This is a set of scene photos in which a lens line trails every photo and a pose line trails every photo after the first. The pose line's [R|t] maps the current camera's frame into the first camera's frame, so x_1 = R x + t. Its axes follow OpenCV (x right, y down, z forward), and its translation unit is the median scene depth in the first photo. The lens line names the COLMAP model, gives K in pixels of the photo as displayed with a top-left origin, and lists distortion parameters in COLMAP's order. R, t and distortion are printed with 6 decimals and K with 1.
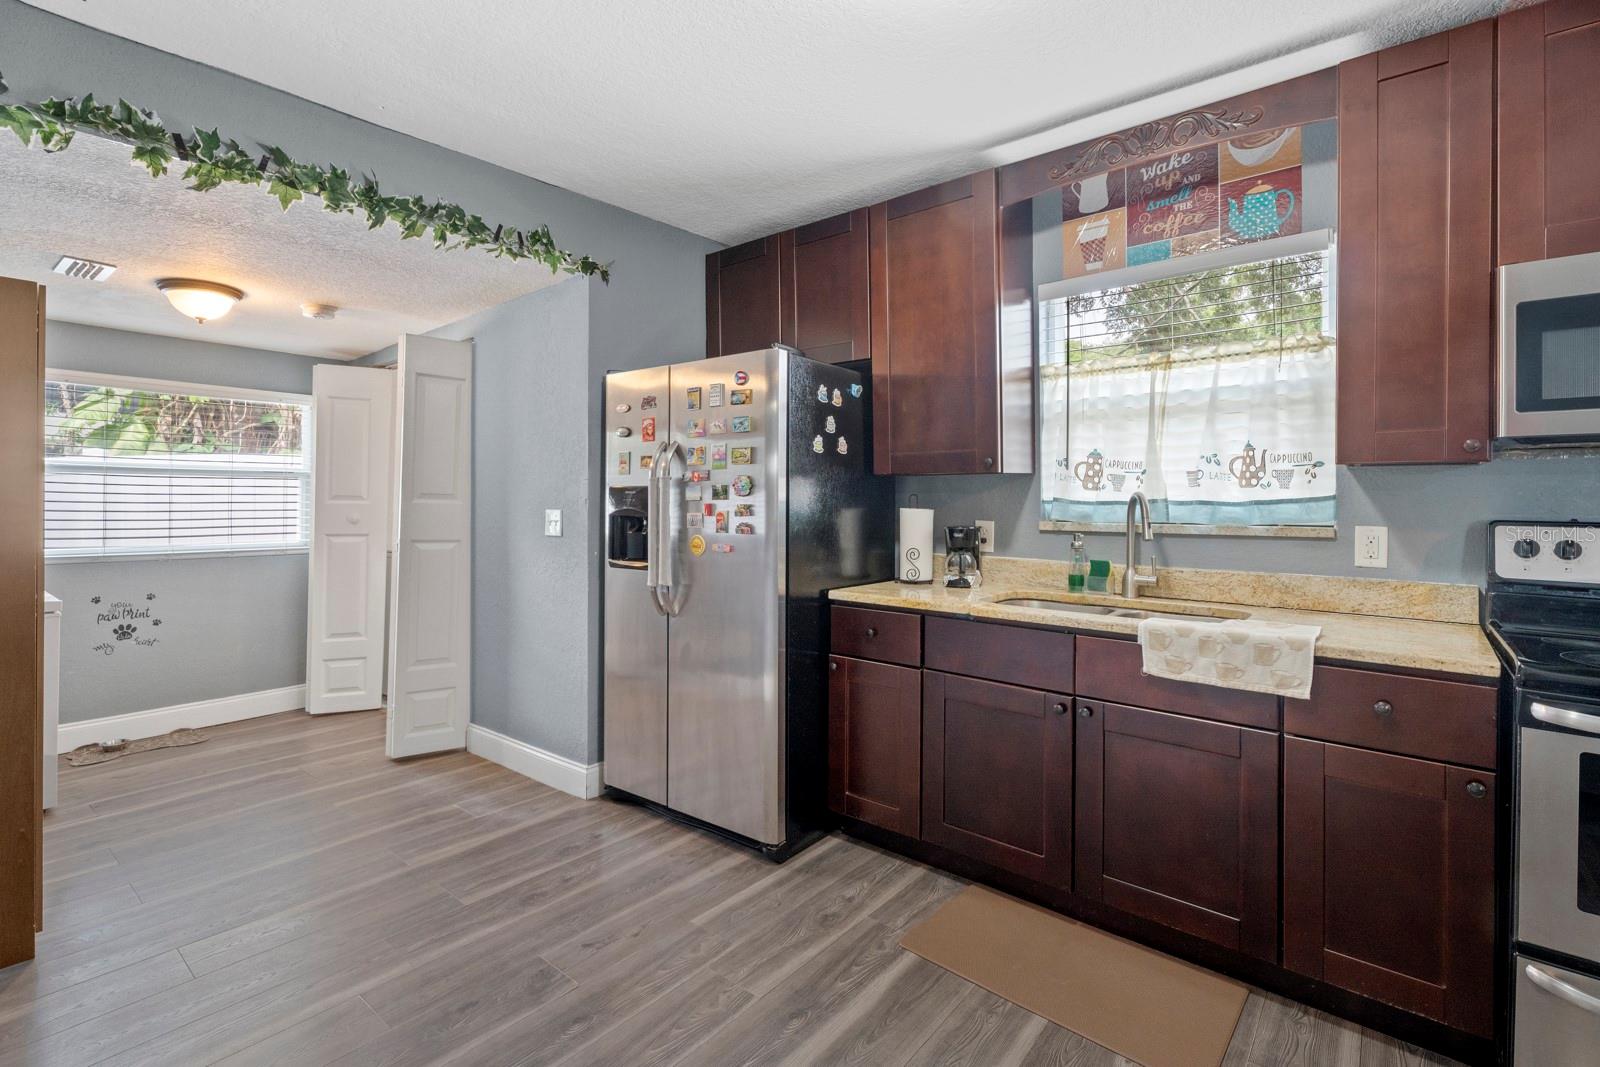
lens RADIAL K [[735.9, 0, 804.7], [0, 735.9, 496.4], [0, 0, 1]] dist [0.001808, -0.000162]
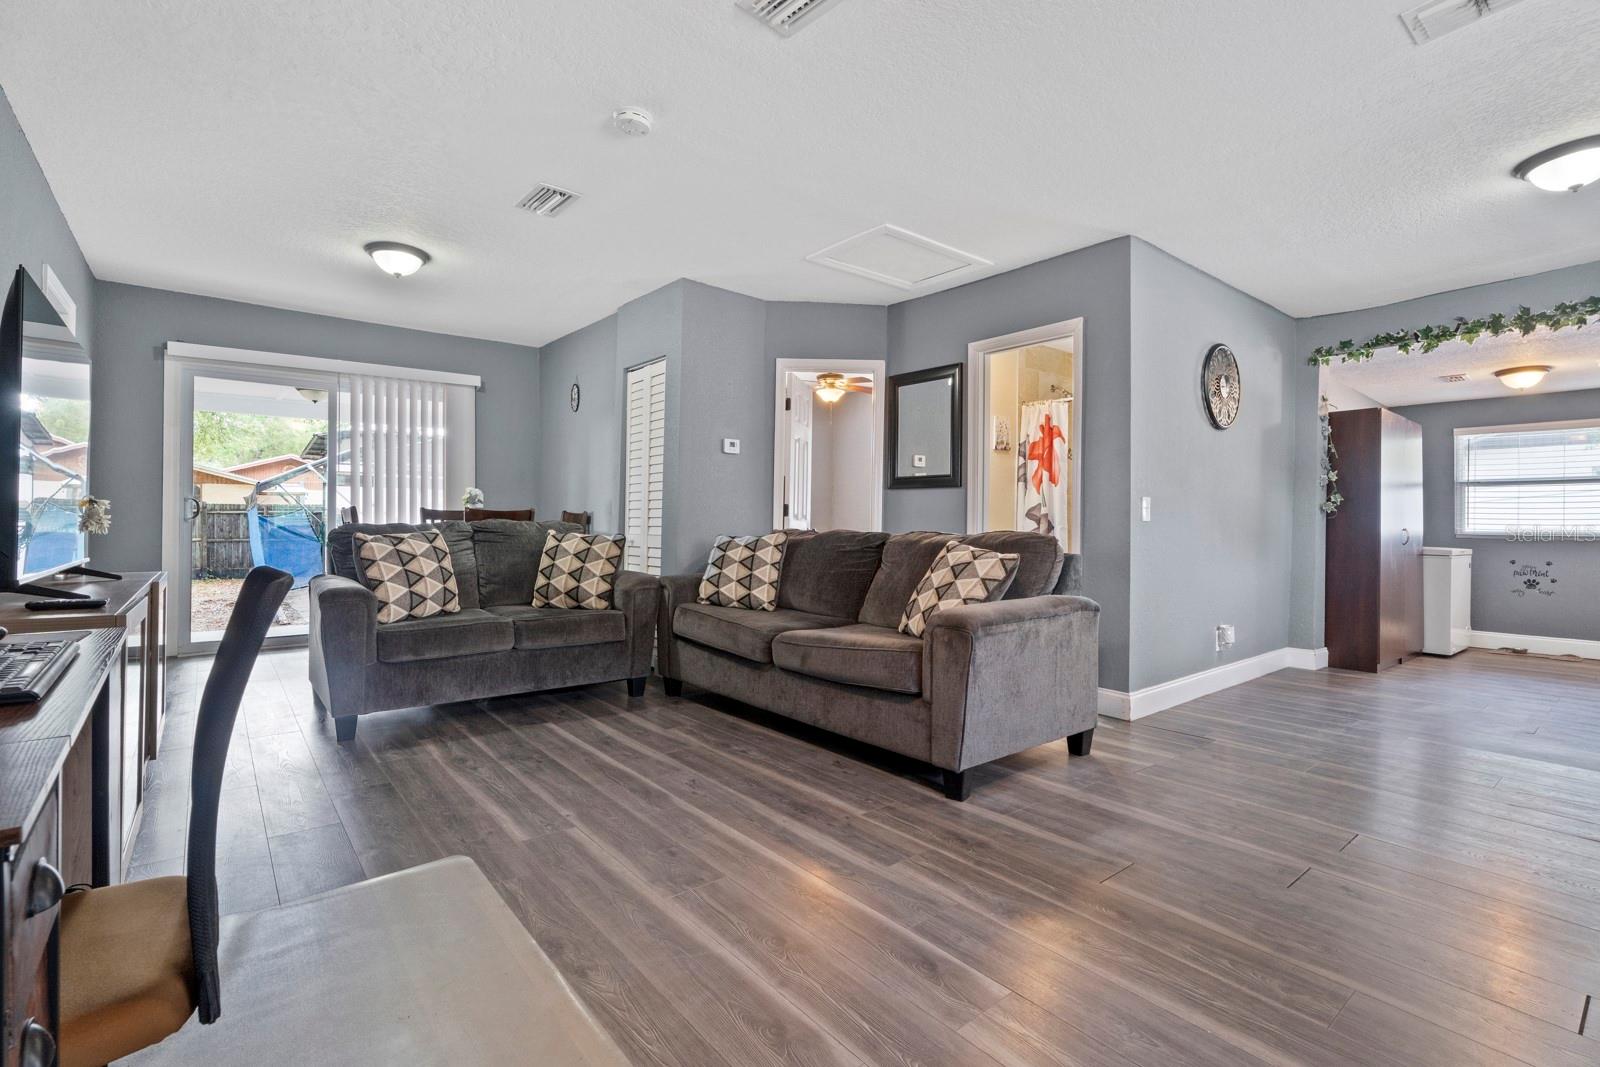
lens RADIAL K [[728.9, 0, 789.5], [0, 728.9, 524.6], [0, 0, 1]] dist [-0.000028, 0.000539]
pose [[-0.209569, -0.008576, -0.977756, 1.386062], [-0.000544, 0.999962, -0.008654, 0.101963], [0.977794, -0.001281, -0.209565, -0.342441]]
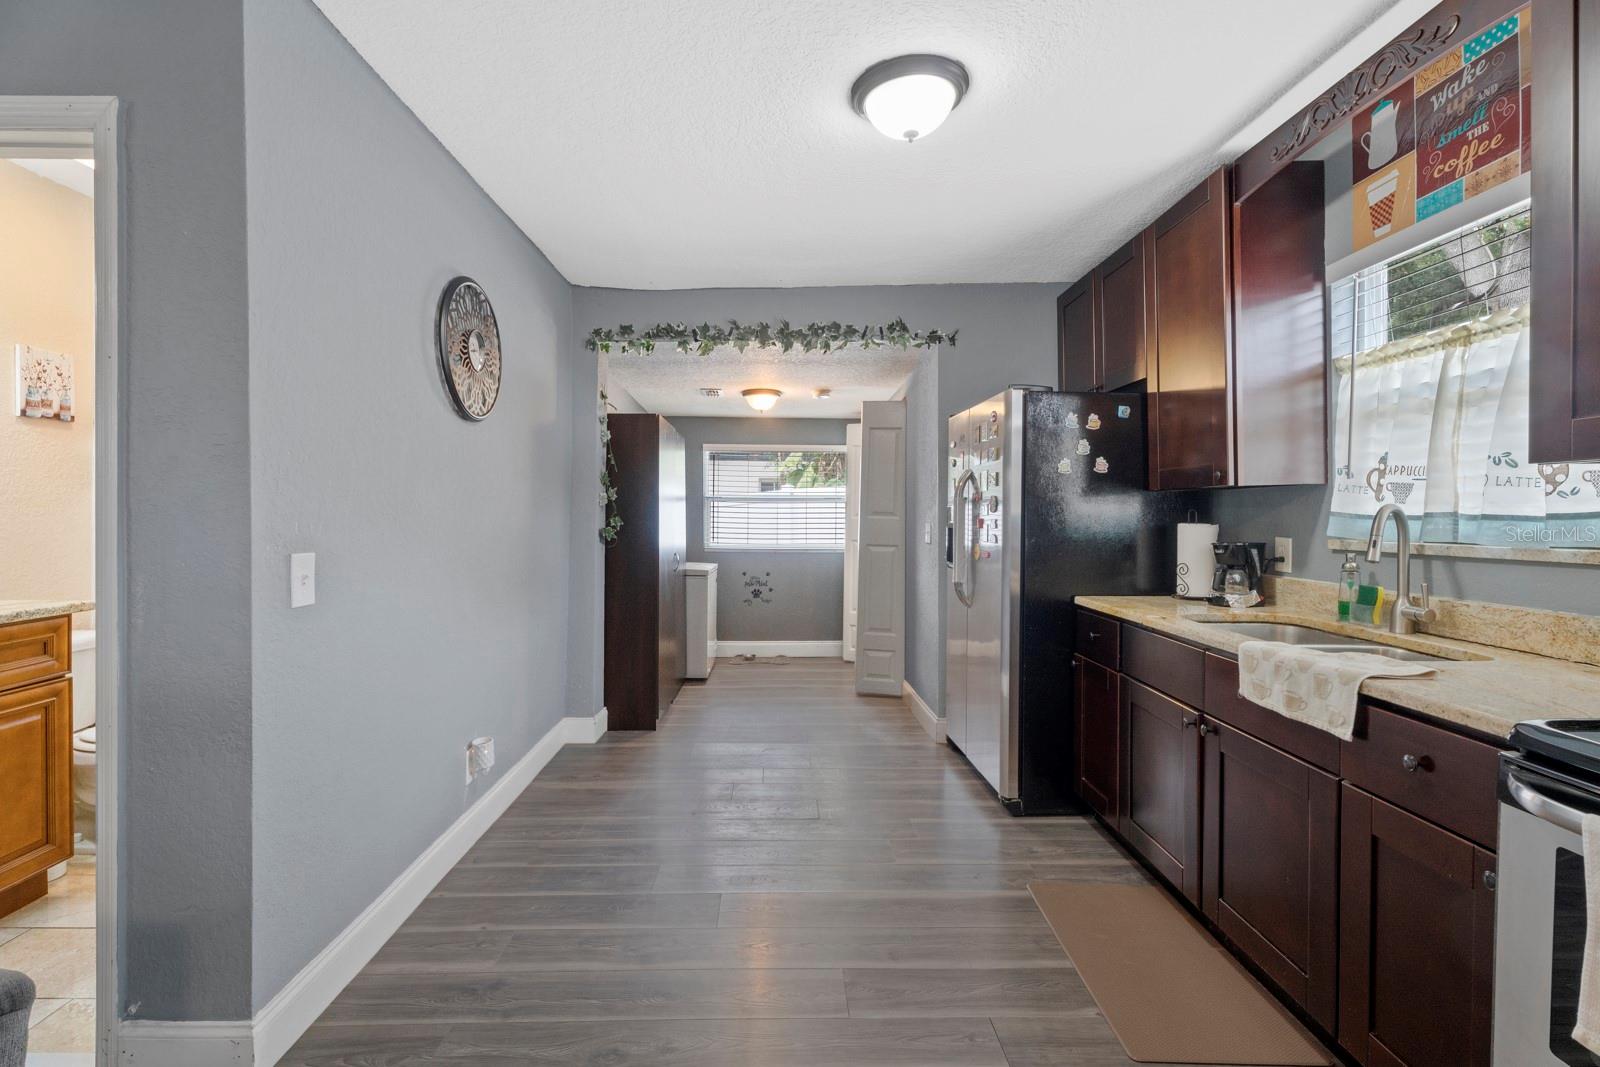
lens RADIAL K [[723.7, 0, 791.6], [0, 723.7, 524.0], [0, 0, 1]] dist [0.003309, 0.000284]
pose [[0.645750, 0.005979, -0.763525, 0.609042], [0.005018, 0.999915, 0.012074, 0.002809], [0.763532, -0.011628, 0.645665, -0.038558]]
